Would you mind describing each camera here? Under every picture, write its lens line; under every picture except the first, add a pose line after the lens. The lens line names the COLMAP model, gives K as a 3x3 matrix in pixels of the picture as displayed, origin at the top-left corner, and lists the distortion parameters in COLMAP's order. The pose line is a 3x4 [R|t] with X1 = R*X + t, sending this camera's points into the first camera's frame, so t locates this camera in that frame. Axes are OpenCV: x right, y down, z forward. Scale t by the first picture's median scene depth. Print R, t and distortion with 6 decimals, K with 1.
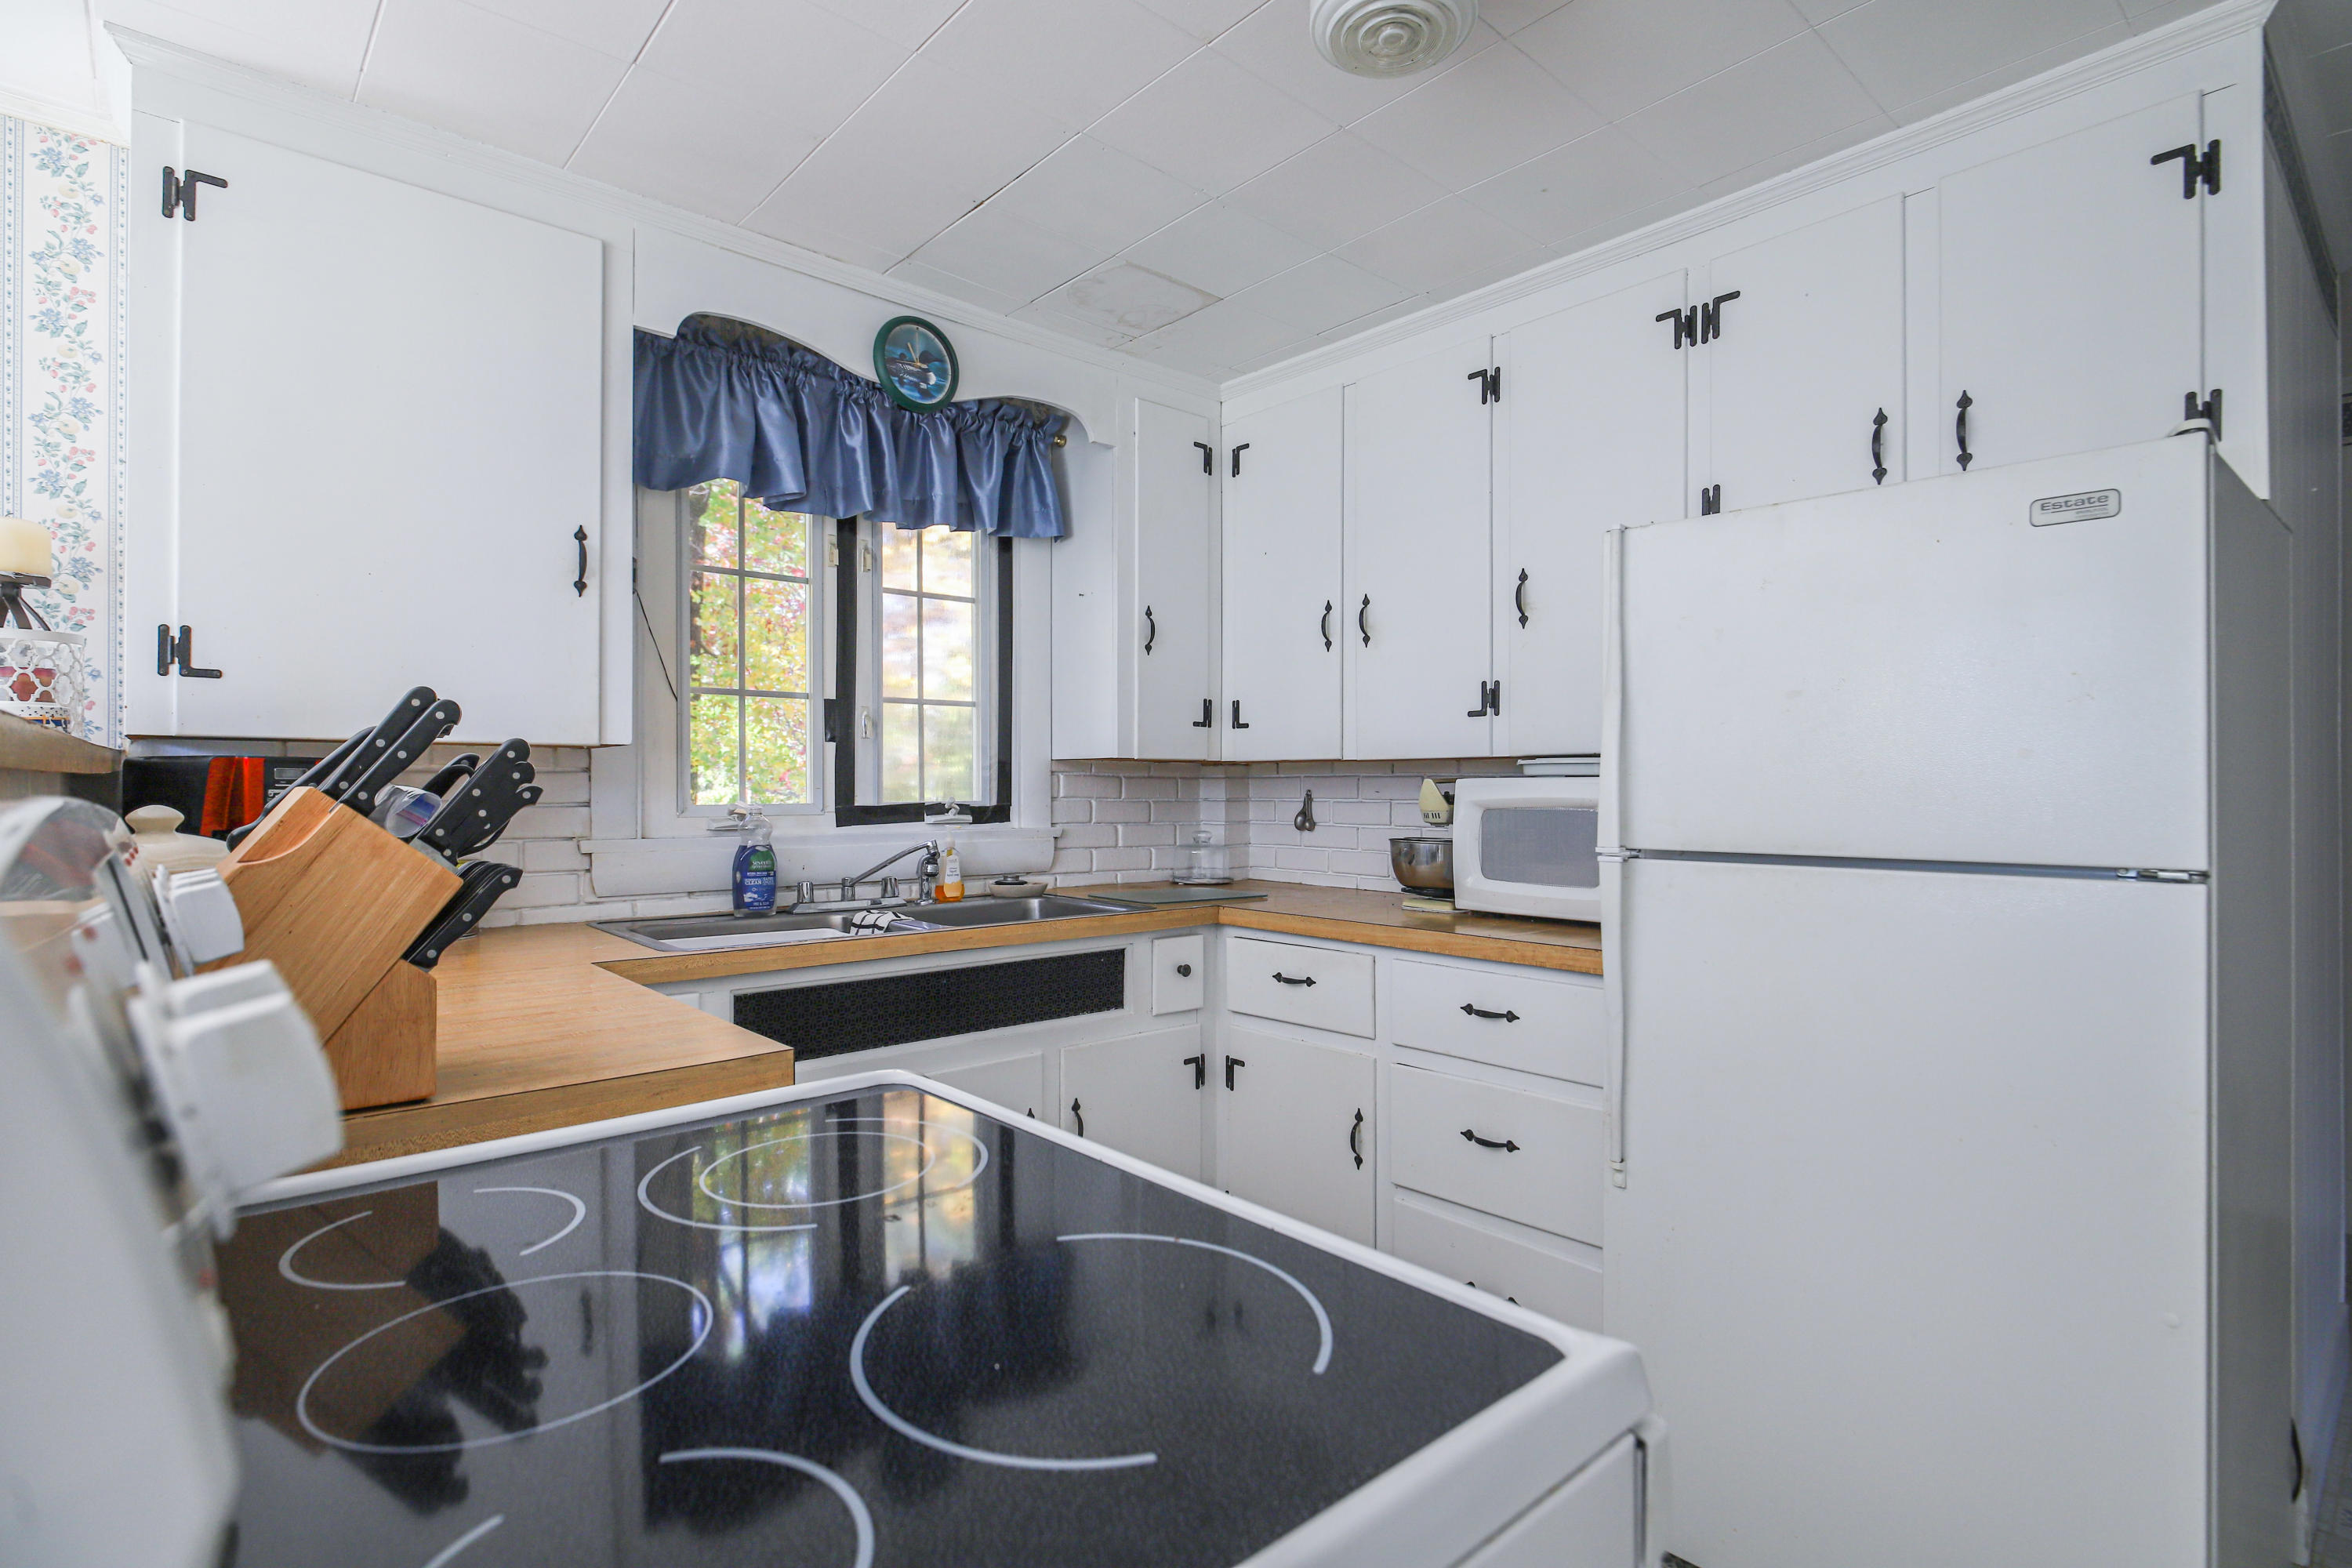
lens RADIAL K [[1147.1, 0, 1189.7], [0, 1147.1, 790.5], [0, 0, 1]] dist [-0.001213, -0.005533]
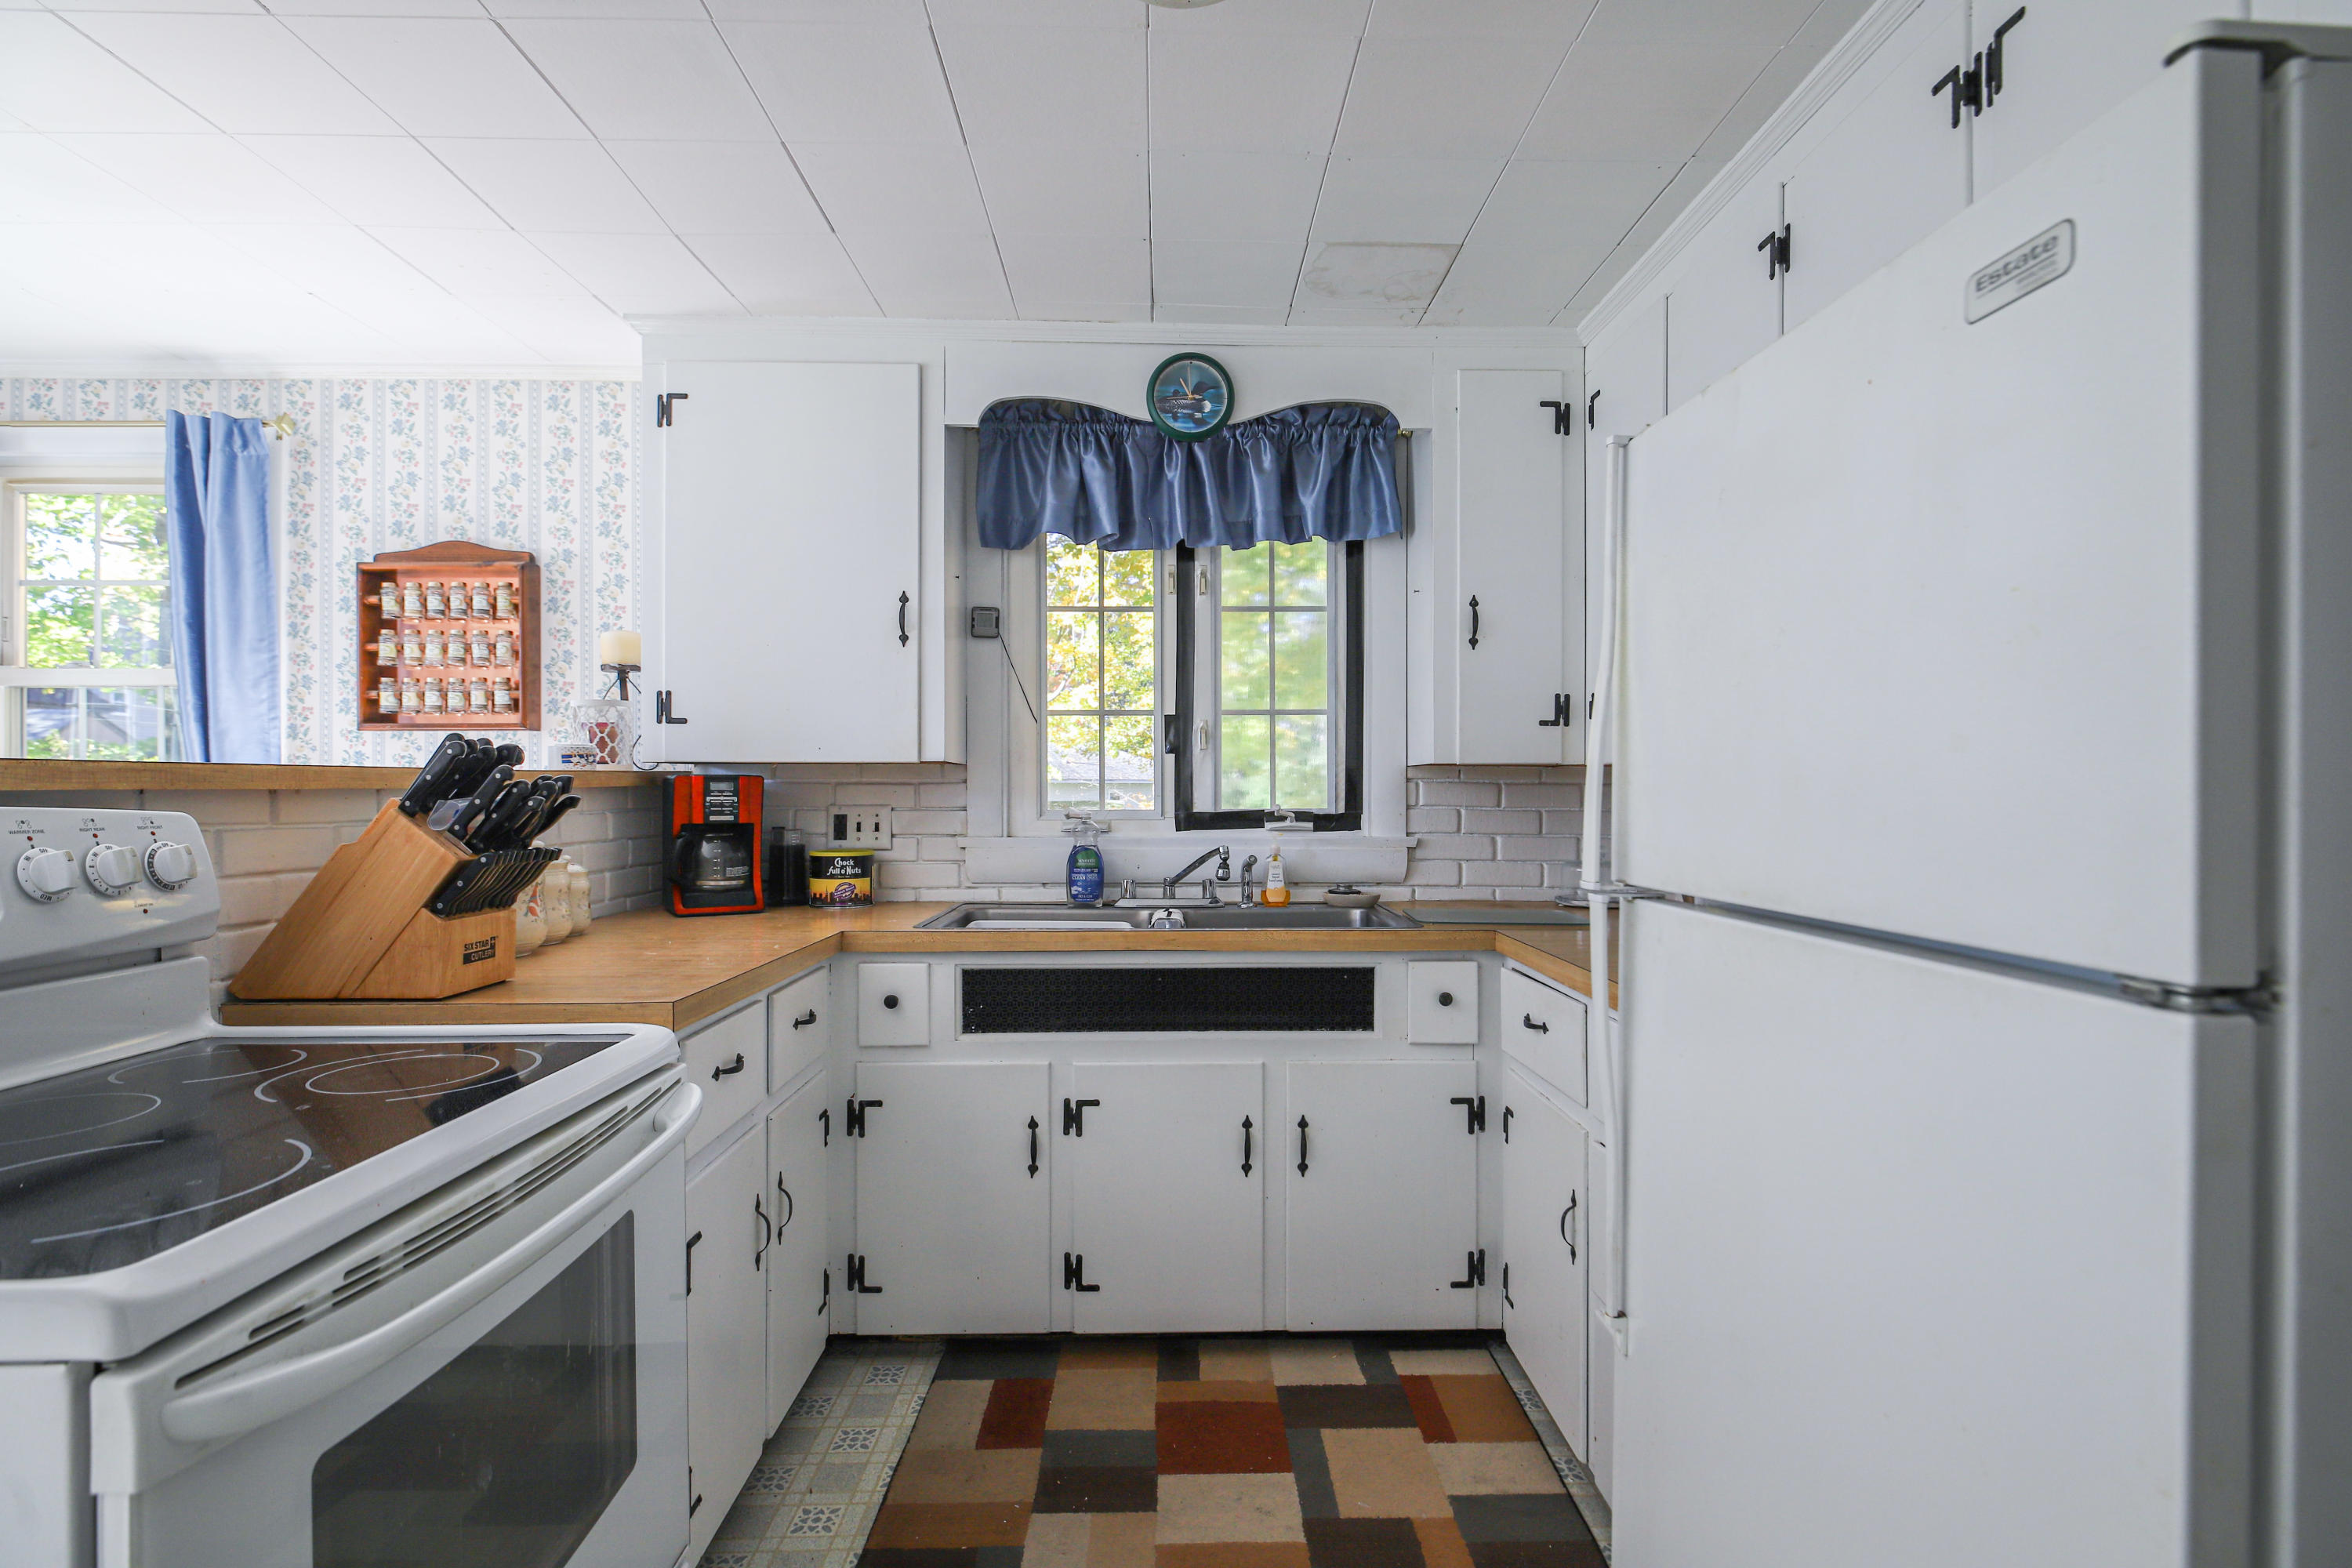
lens RADIAL K [[1147.1, 0, 1189.7], [0, 1147.1, 790.5], [0, 0, 1]] dist [-0.001213, -0.005533]
pose [[0.760679, -0.000602, -0.649128, 0.421085], [-0.001699, 0.999994, -0.002918, -0.003906], [0.649126, 0.003322, 0.760674, 0.180972]]
